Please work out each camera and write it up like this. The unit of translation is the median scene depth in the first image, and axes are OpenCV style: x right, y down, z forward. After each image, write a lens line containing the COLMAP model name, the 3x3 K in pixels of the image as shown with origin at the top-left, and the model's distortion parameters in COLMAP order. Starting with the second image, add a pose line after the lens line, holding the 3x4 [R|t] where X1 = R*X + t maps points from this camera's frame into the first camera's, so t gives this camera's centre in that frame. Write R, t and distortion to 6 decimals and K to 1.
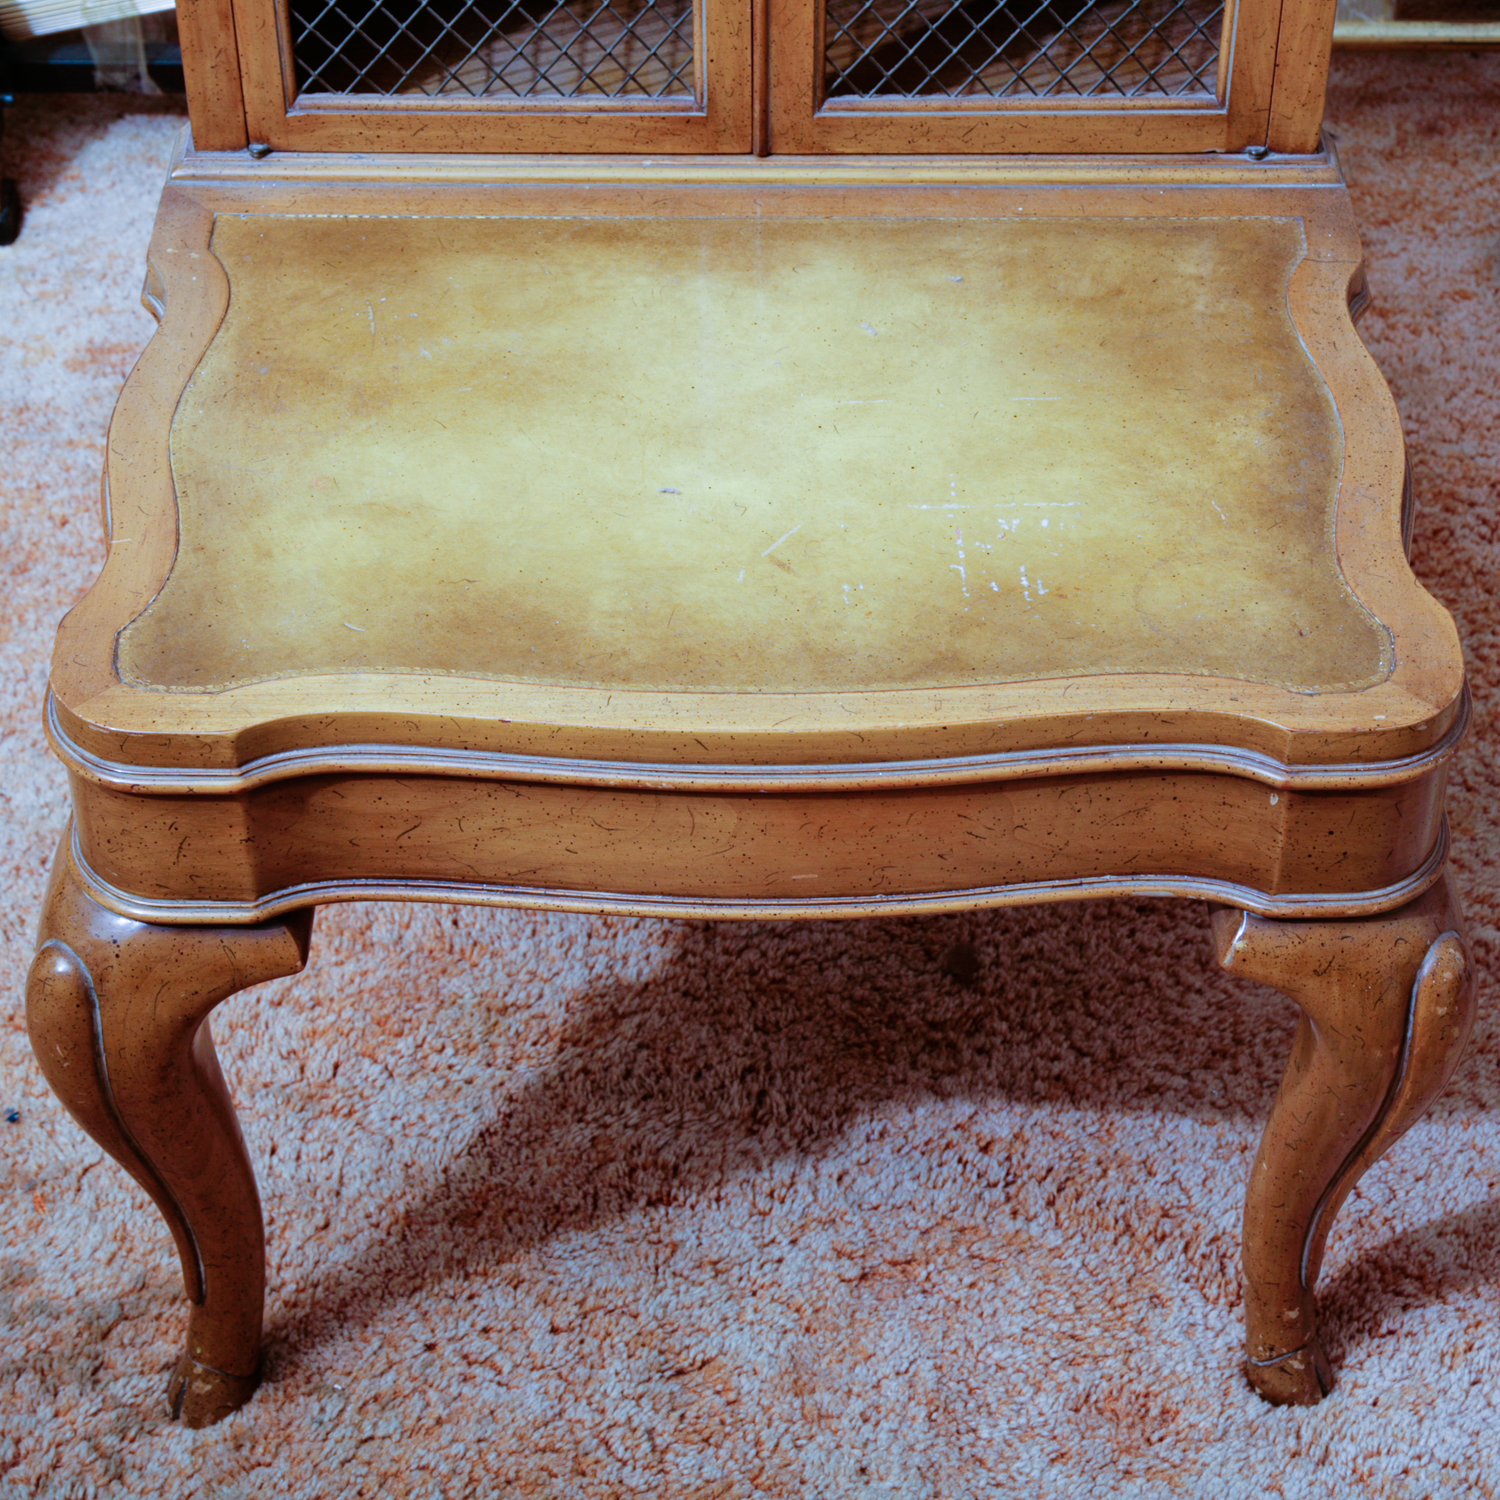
lens RADIAL K [[3539.9, 0, 838.4], [0, 3539.9, 809.9], [0, 0, 1]] dist [0.180351, 0.000000]
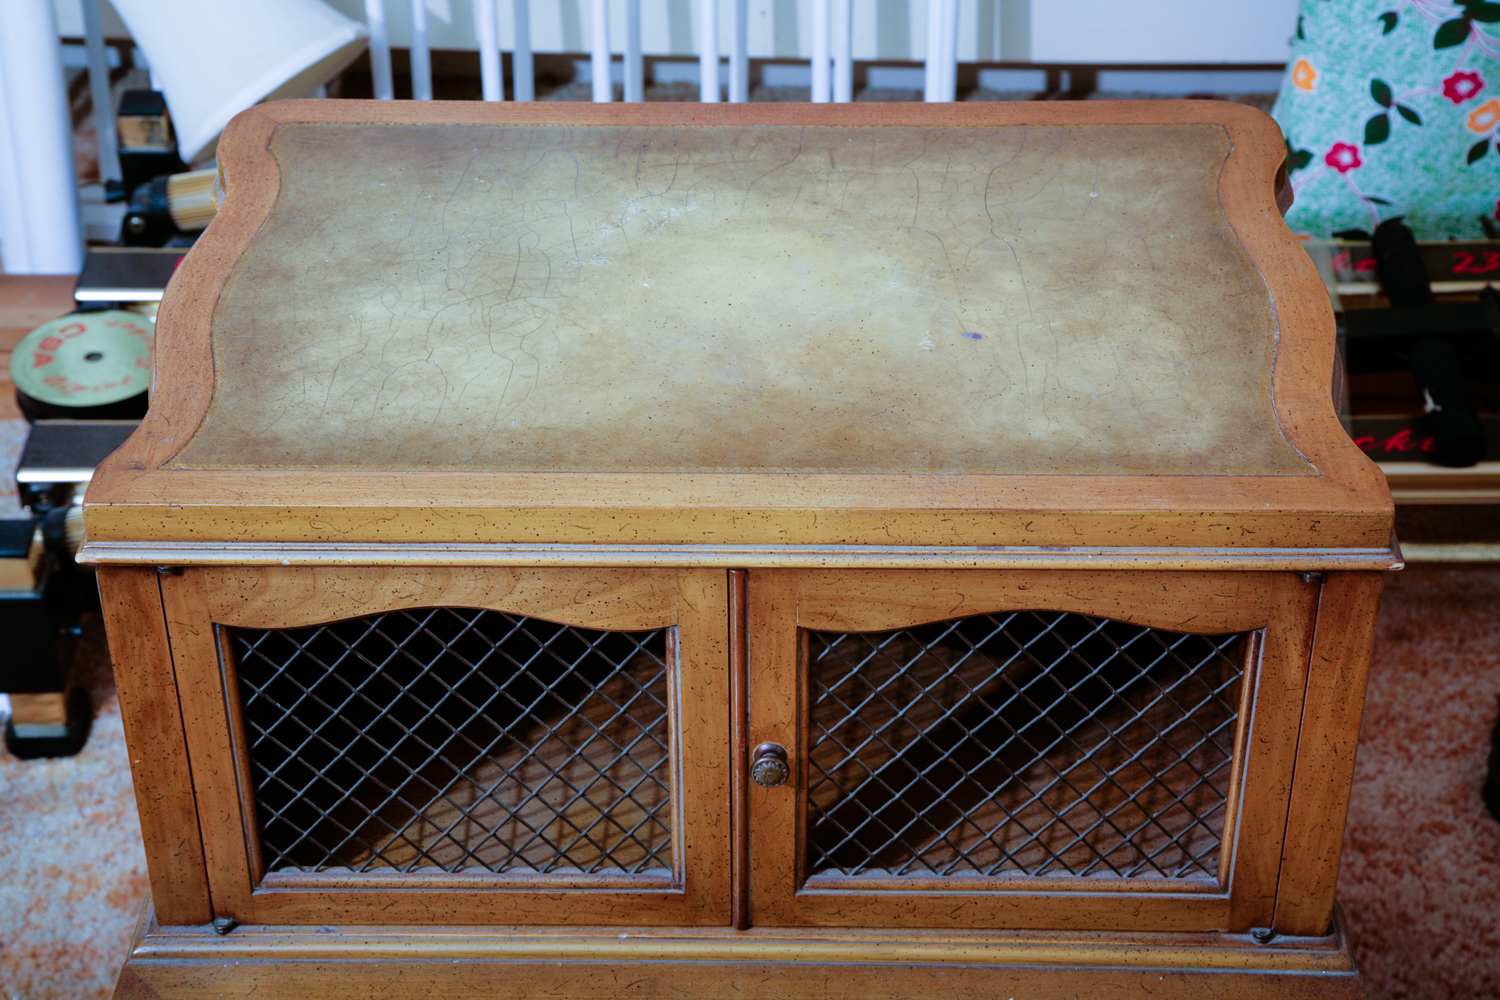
lens RADIAL K [[2485.3, 0, 747.8], [0, 2485.3, 376.4], [0, 0, 1]] dist [0.211178, 0.000000]
pose [[0.998392, 0.011236, -0.055559, 0.016289], [-0.014845, 0.997776, -0.064975, -0.289120], [0.054705, 0.065695, 0.996339, 0.312450]]
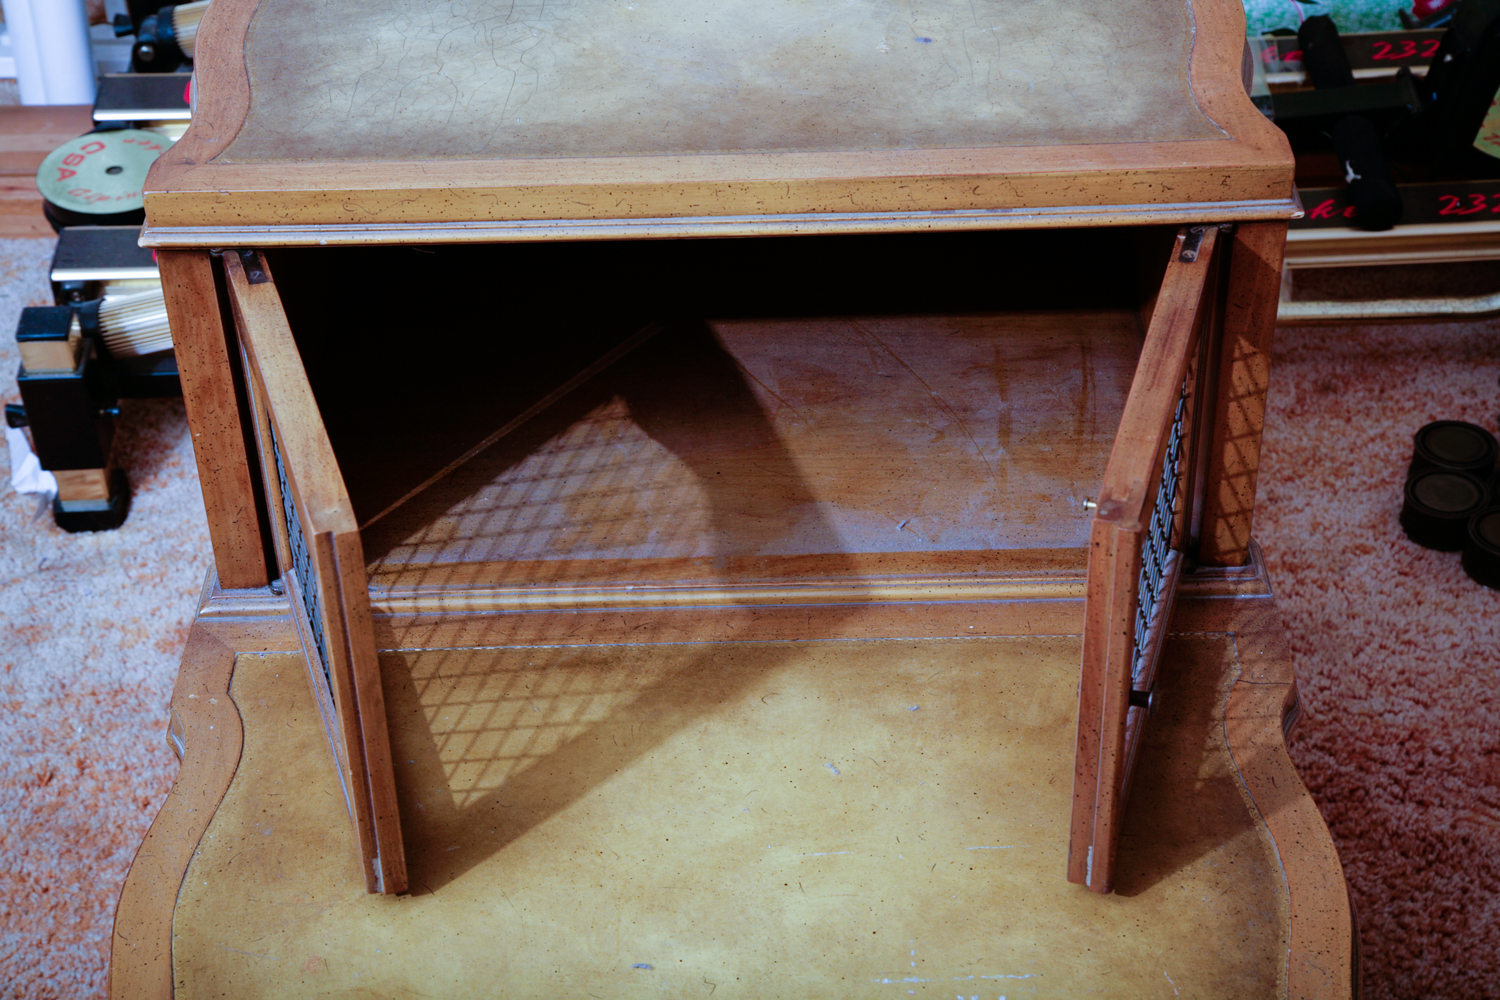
lens RADIAL K [[2485.3, 0, 743.2], [0, 2485.3, 428.4], [0, 0, 1]] dist [0.211178, 0.000000]
pose [[0.998786, -0.017649, -0.045983, 0.017520], [0.016028, 0.999245, -0.035386, -0.202918], [0.046573, 0.034606, 0.998315, 0.232130]]
